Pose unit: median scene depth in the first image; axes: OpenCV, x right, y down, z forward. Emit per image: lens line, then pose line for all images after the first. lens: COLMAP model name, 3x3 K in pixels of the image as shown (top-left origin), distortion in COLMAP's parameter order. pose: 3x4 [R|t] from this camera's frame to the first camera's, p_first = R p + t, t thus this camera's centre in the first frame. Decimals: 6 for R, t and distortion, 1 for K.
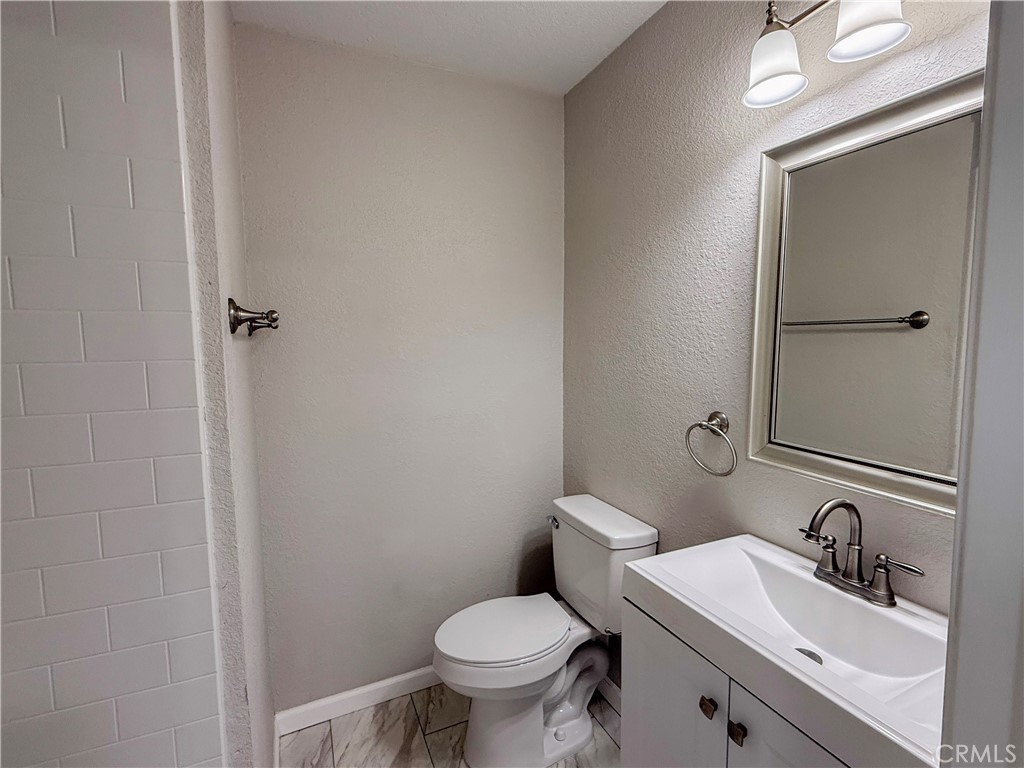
lens RADIAL K [[477.1, 0, 505.0], [0, 477.1, 386.1], [0, 0, 1]] dist [0.004316, 0.000184]
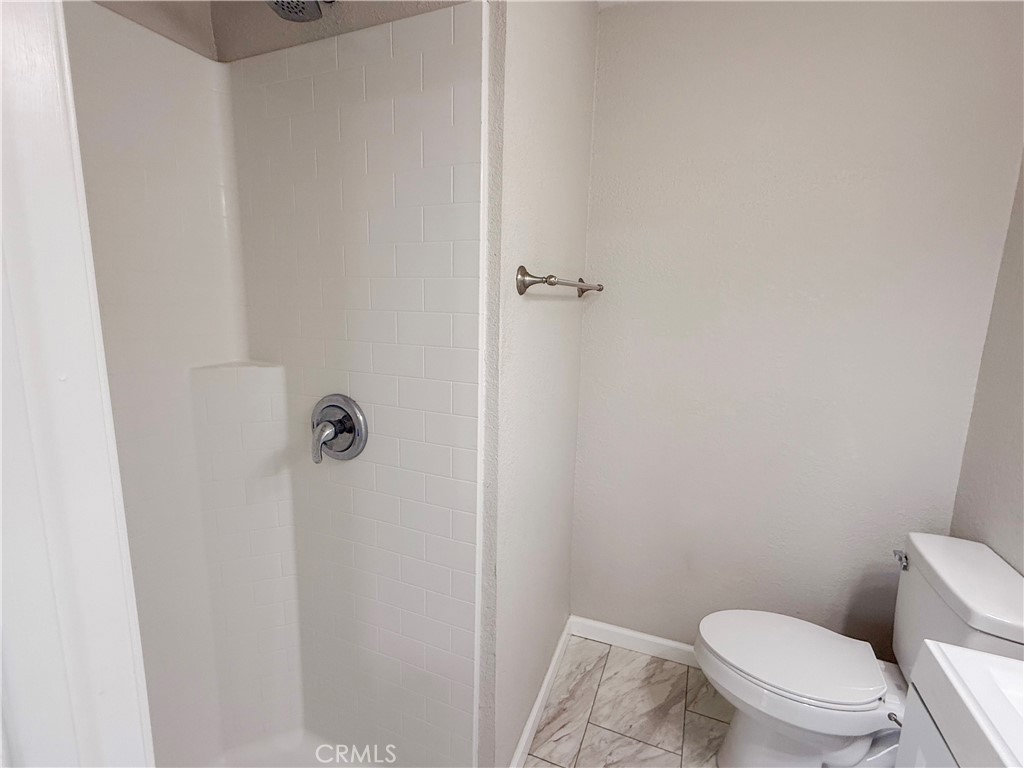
lens RADIAL K [[476.2, 0, 511.0], [0, 476.2, 384.2], [0, 0, 1]] dist [-0.001213, -0.001225]
pose [[0.684201, 0.145312, -0.714670, 0.194272], [-0.093979, 0.989346, 0.111190, -0.008385], [0.723213, -0.008912, 0.690568, 0.071520]]
